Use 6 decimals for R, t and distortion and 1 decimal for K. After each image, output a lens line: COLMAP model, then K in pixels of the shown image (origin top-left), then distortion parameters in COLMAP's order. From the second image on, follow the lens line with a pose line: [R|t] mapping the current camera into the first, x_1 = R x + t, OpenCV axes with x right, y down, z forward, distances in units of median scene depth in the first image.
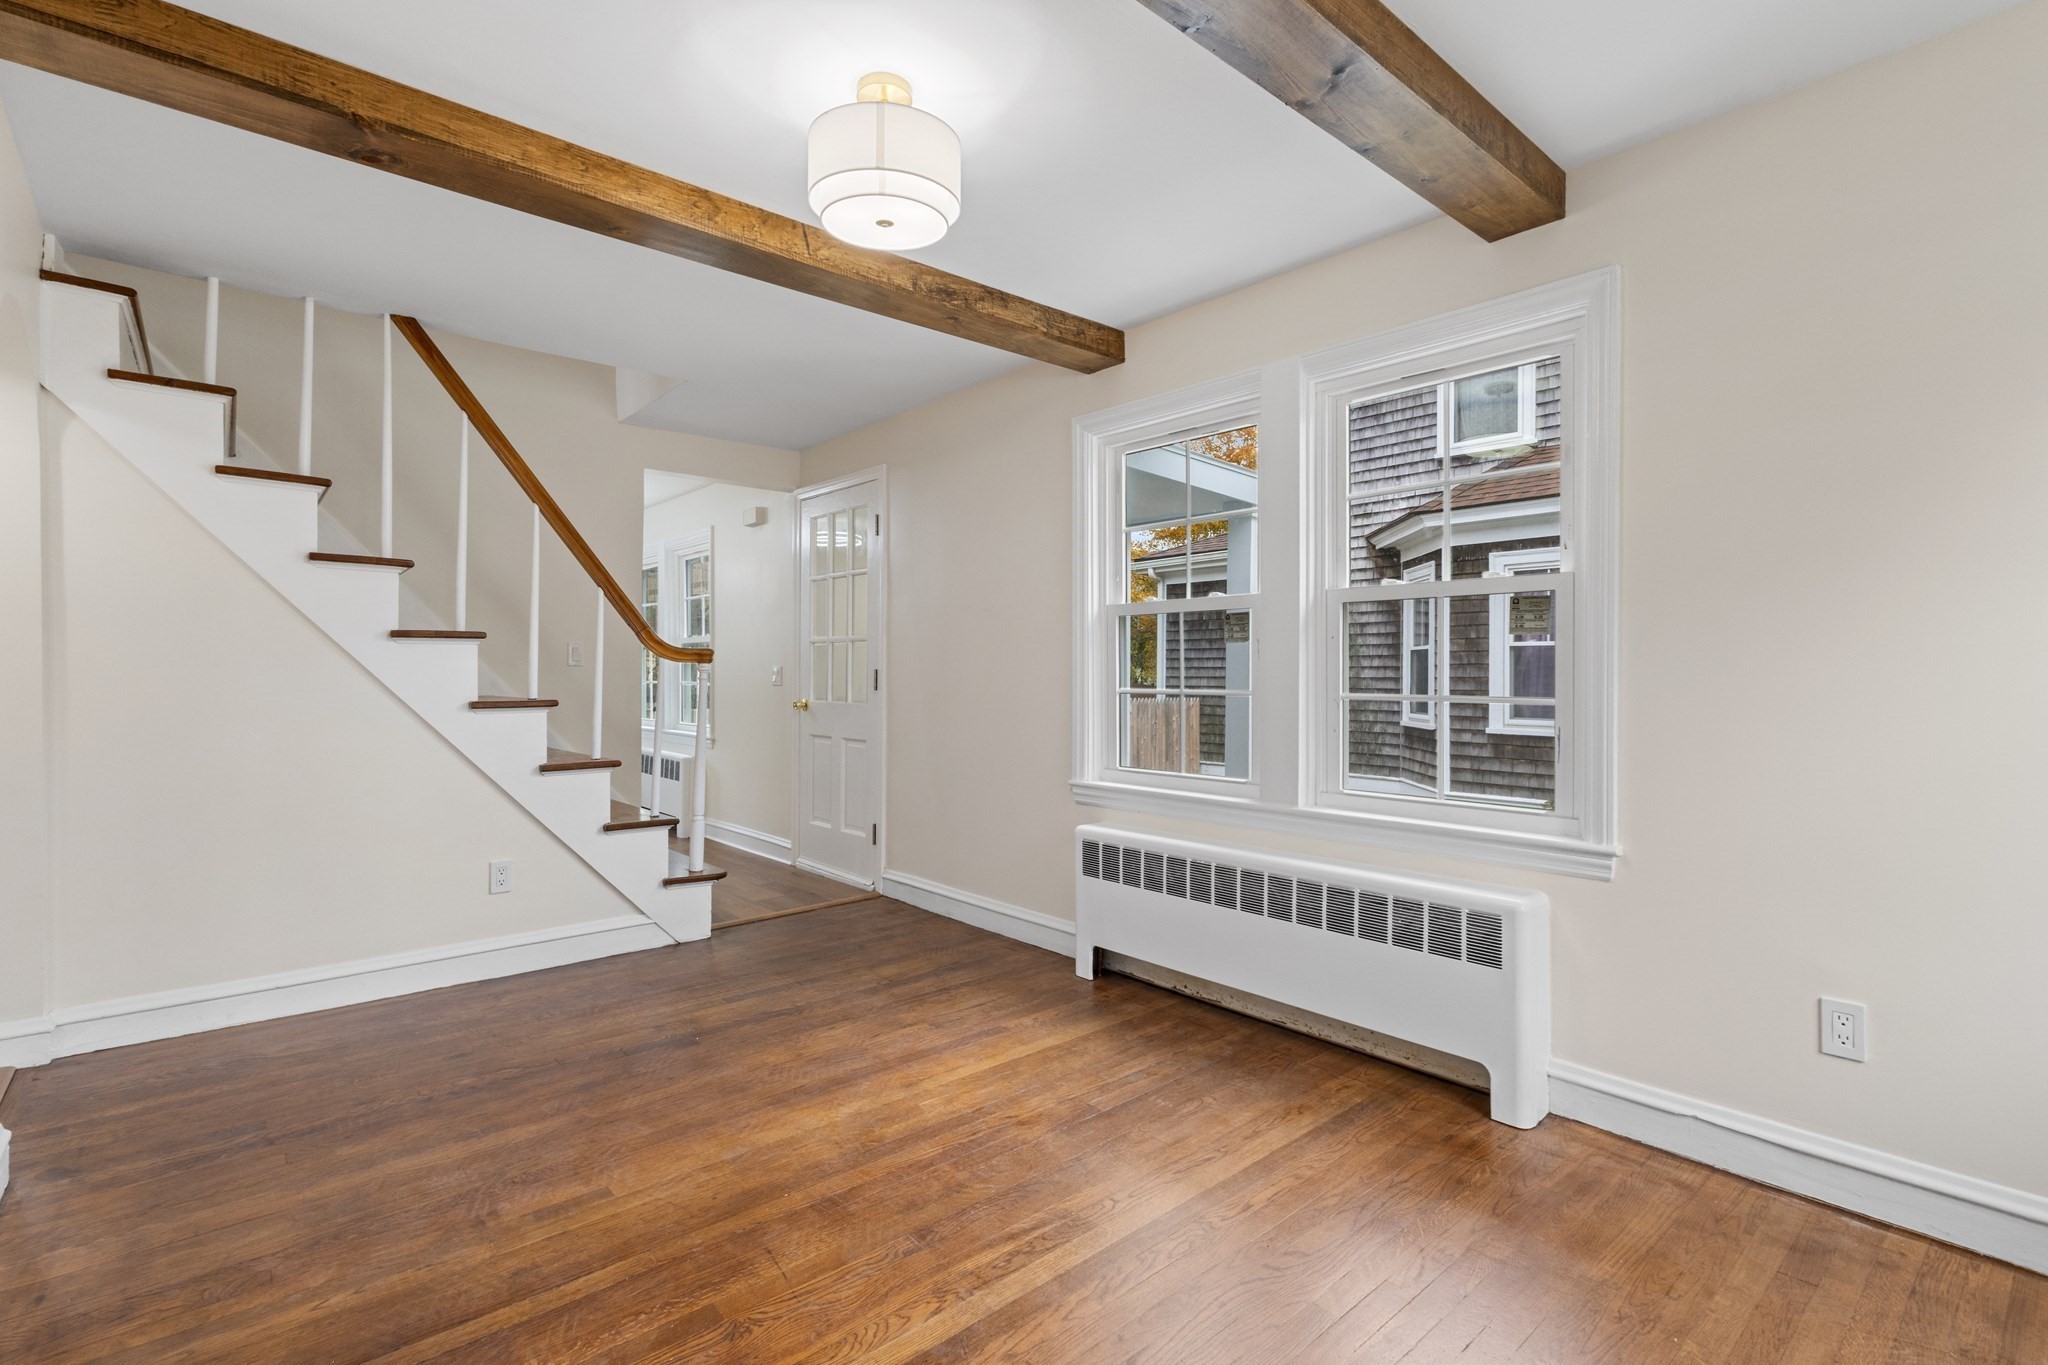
lens RADIAL K [[951.3, 0, 1028.4], [0, 951.3, 673.7], [0, 0, 1]] dist [0.007031, -0.000527]
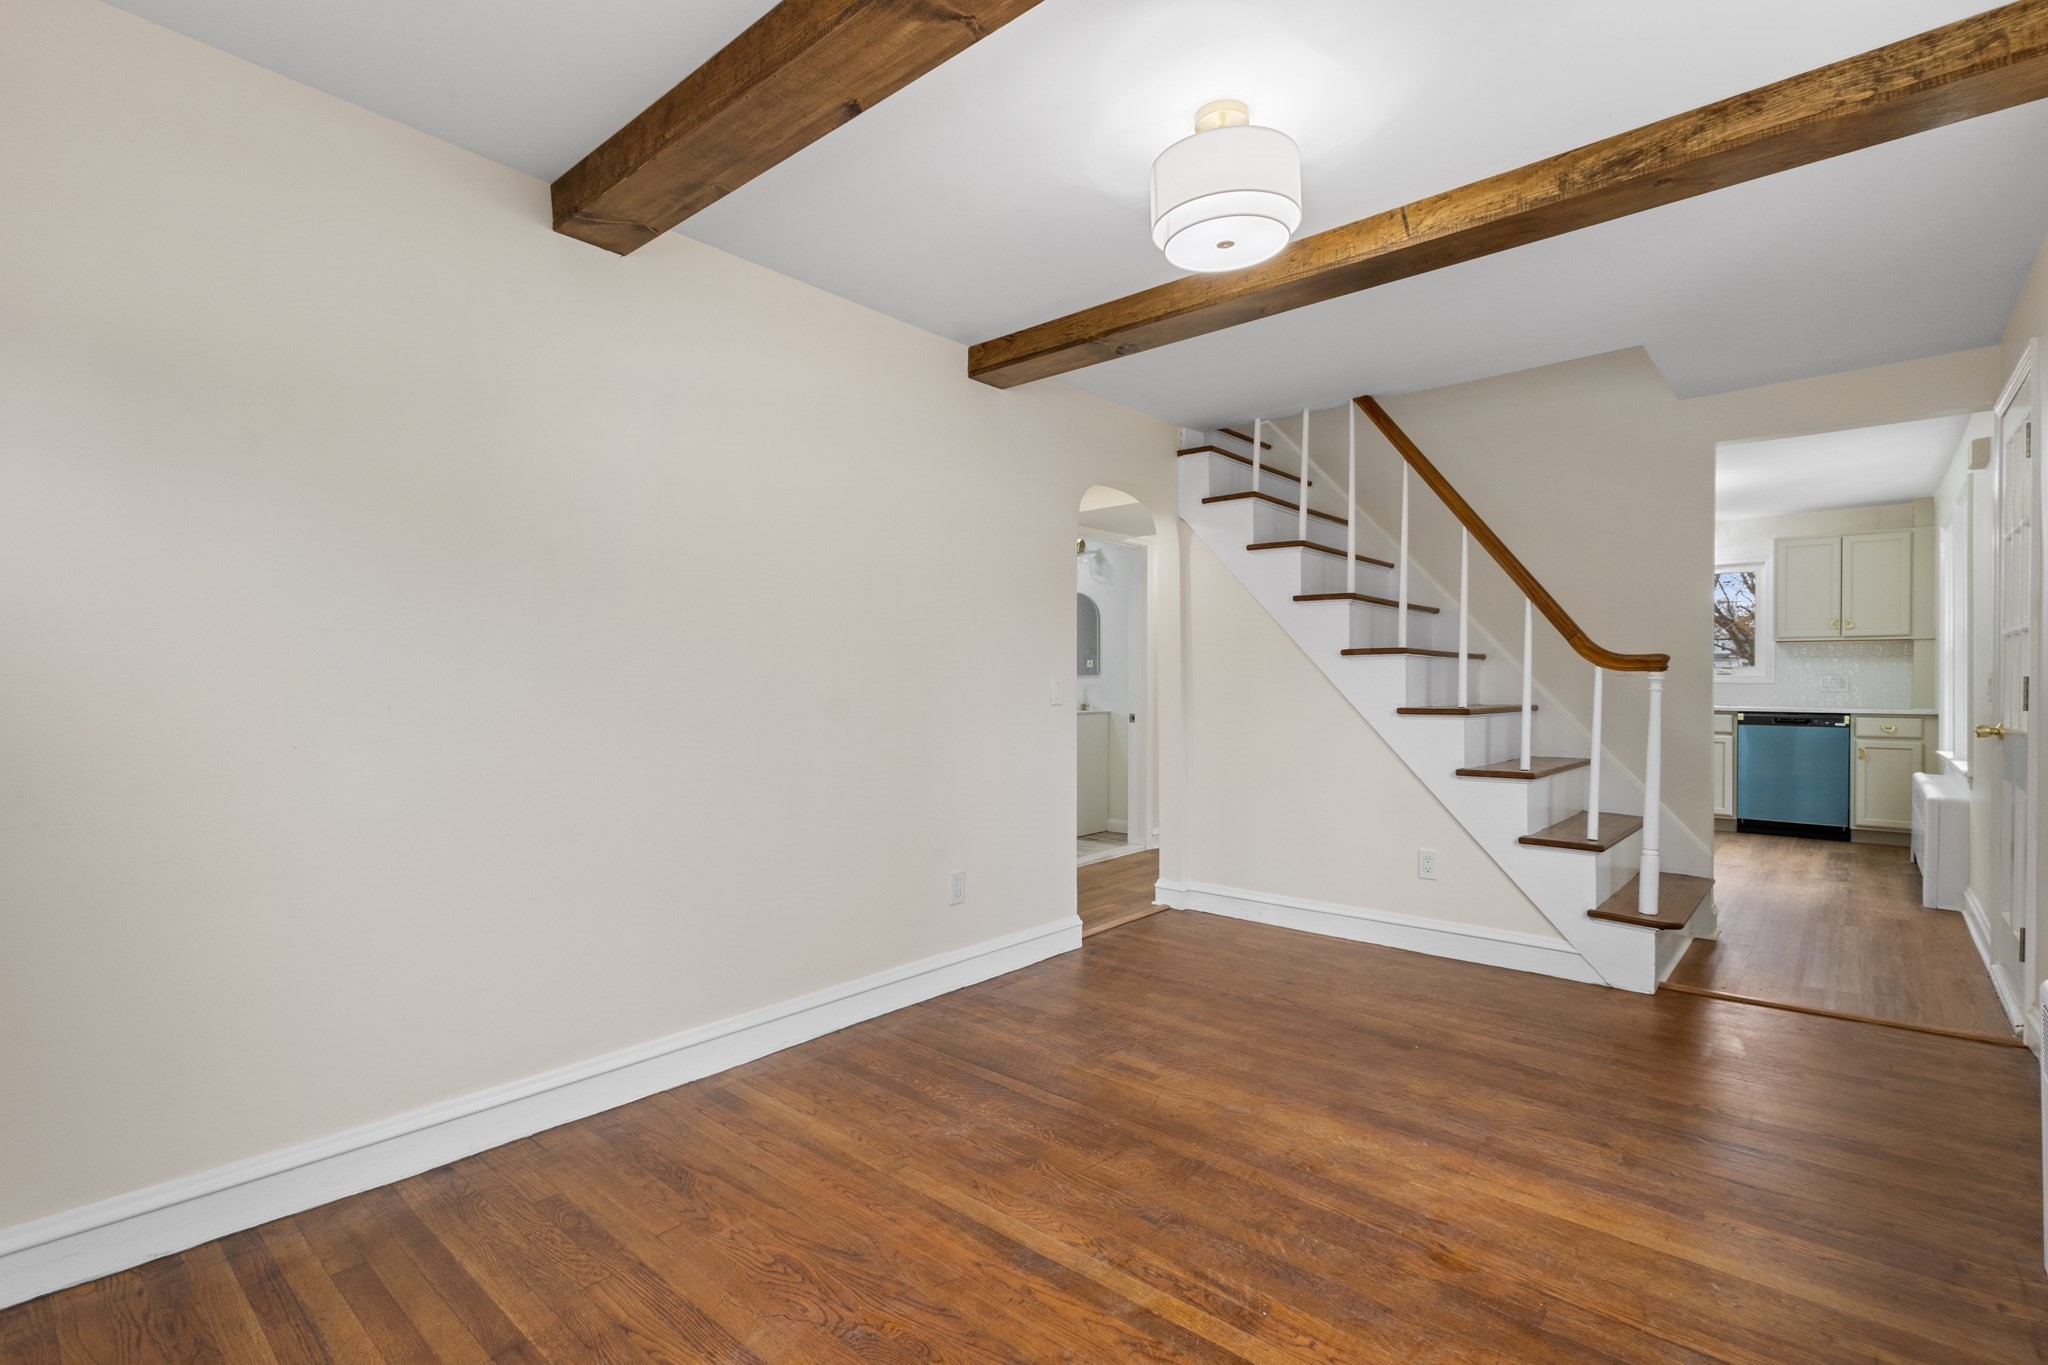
lens RADIAL K [[944.4, 0, 1024.0], [0, 944.4, 682.5], [0, 0, 1]] dist [0.002014, 0.000169]
pose [[0.135314, -0.003305, -0.990797, 0.659074], [-0.000327, 0.999994, -0.003381, 0.003192], [0.990803, 0.000782, 0.135312, 0.515274]]
